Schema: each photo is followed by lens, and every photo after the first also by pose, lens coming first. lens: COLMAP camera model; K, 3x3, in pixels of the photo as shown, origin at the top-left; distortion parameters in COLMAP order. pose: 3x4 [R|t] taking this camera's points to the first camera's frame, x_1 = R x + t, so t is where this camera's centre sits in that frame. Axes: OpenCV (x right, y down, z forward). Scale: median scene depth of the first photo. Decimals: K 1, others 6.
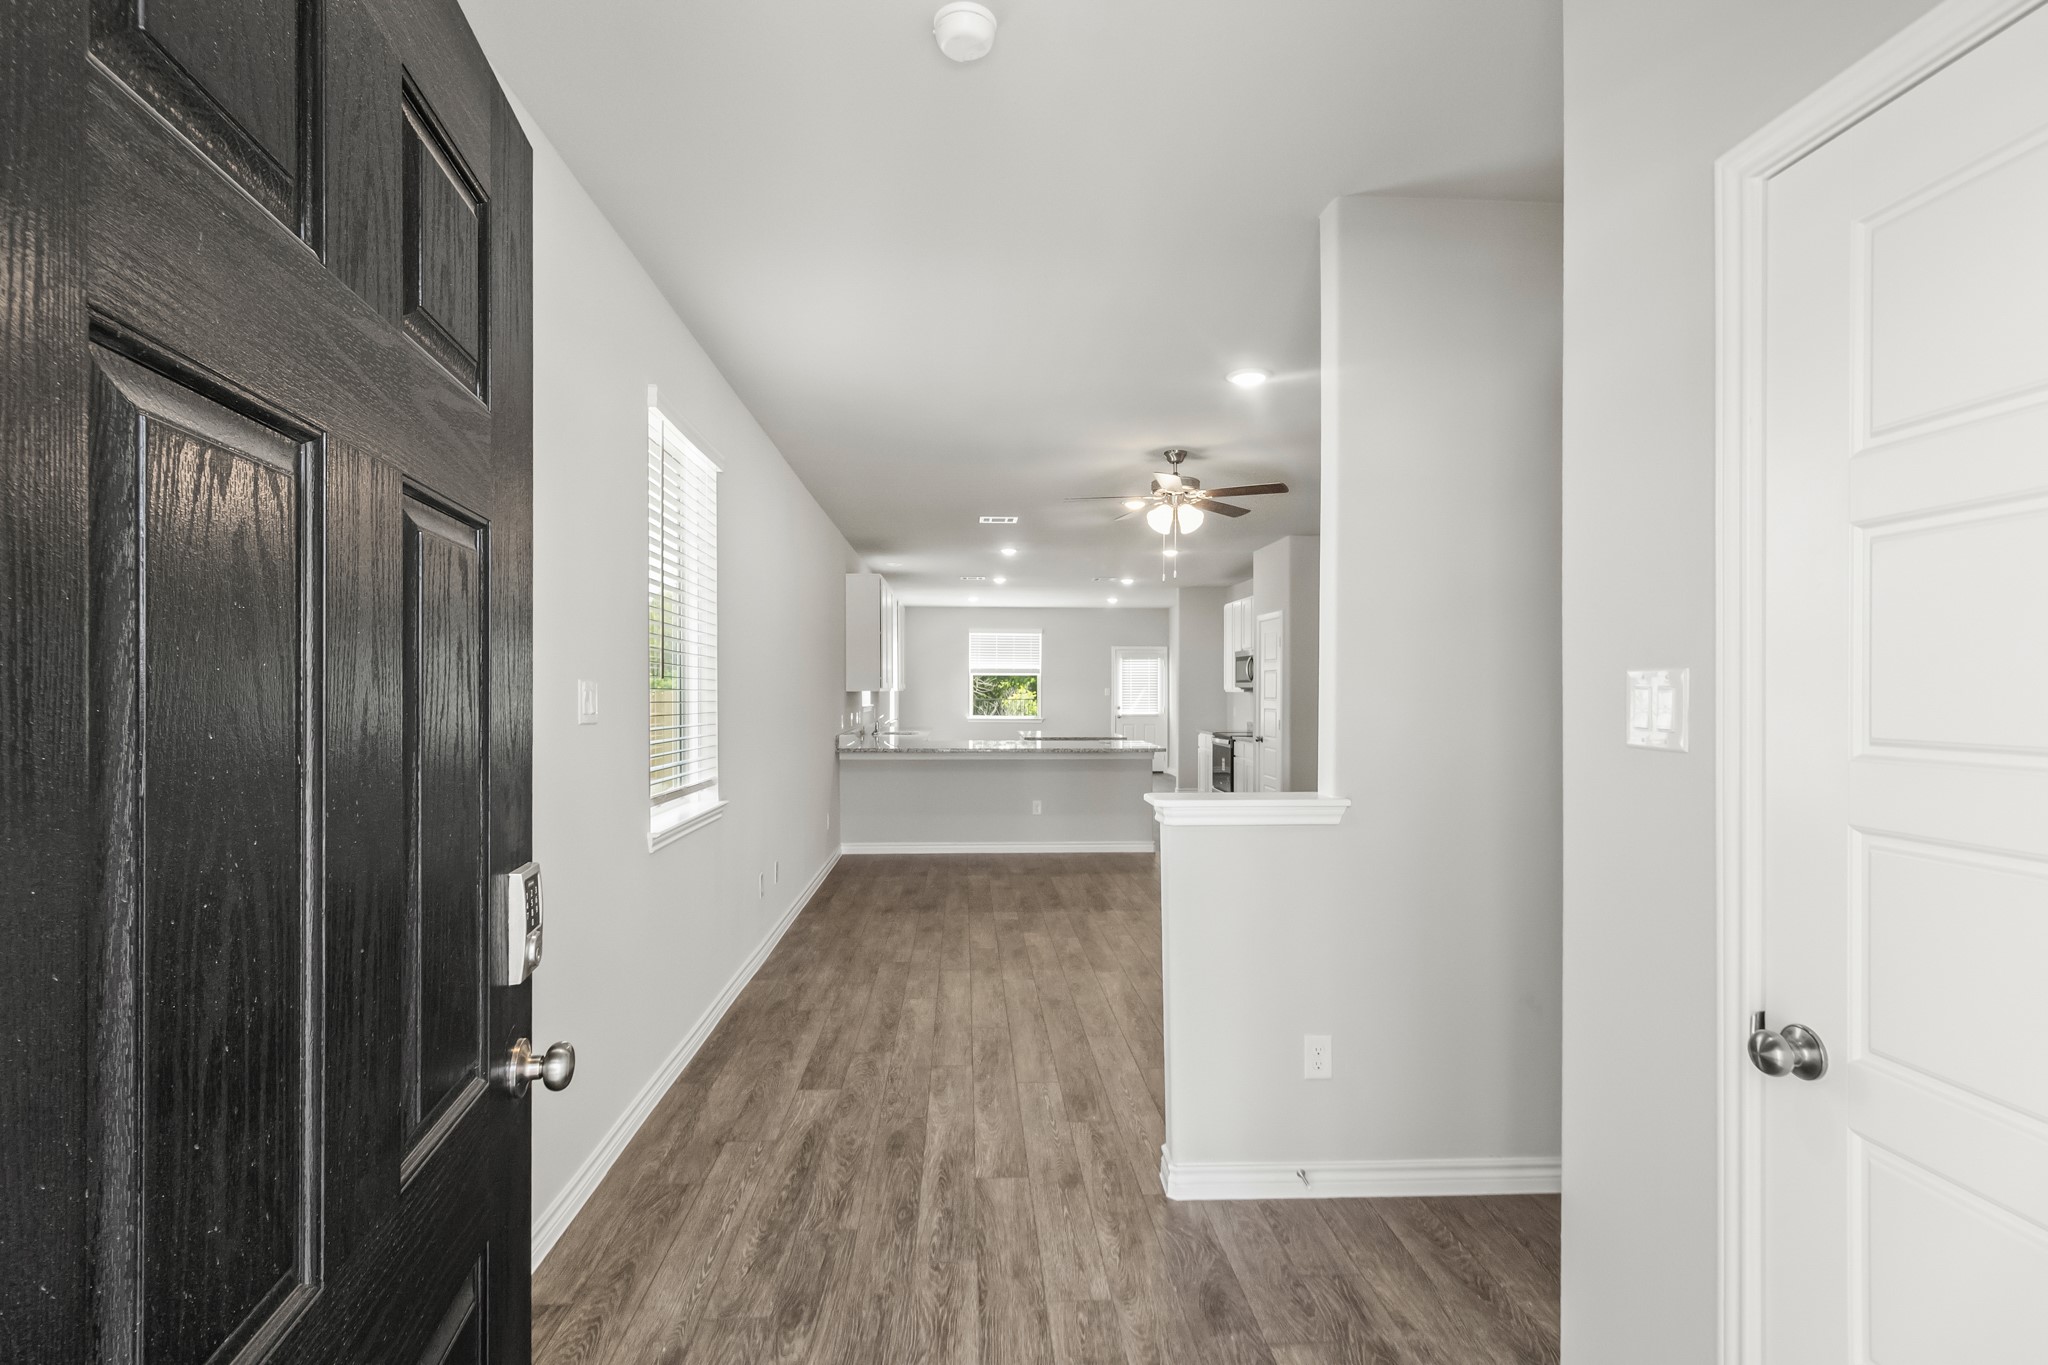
lens RADIAL K [[982.2, 0, 1022.3], [0, 982.2, 685.1], [0, 0, 1]] dist [0.001526, 0.000498]
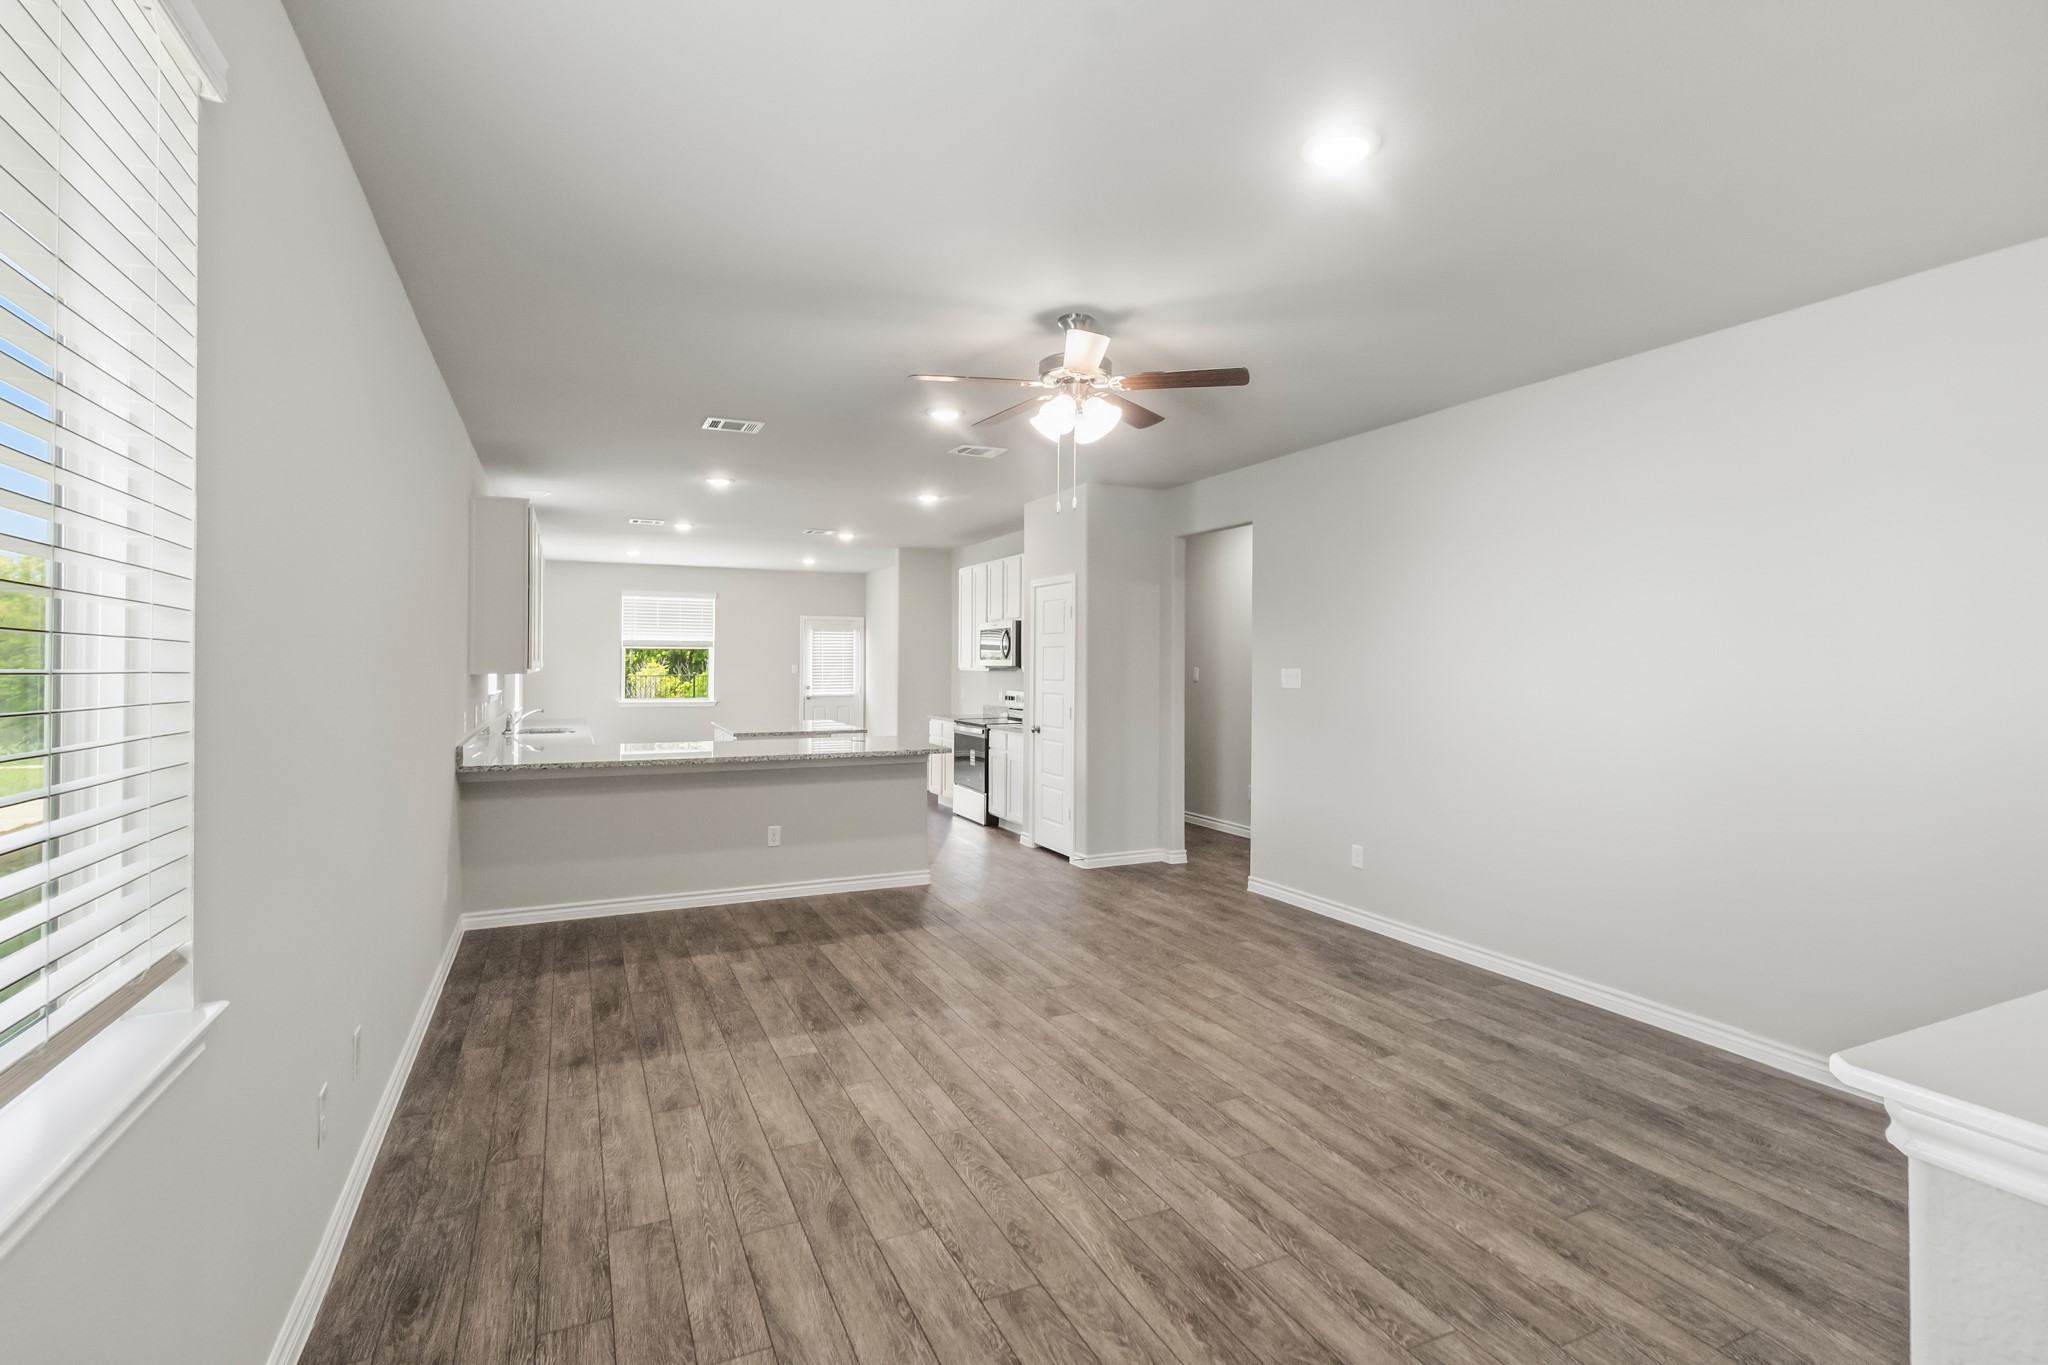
lens RADIAL K [[982.2, 0, 1030.9], [0, 982.2, 642.0], [0, 0, 1]] dist [0.001526, 0.000498]
pose [[0.930026, 0.007119, 0.367424, -0.066234], [-0.001128, 0.999863, -0.016517, -0.004637], [-0.367492, 0.014947, 0.929907, 0.231247]]
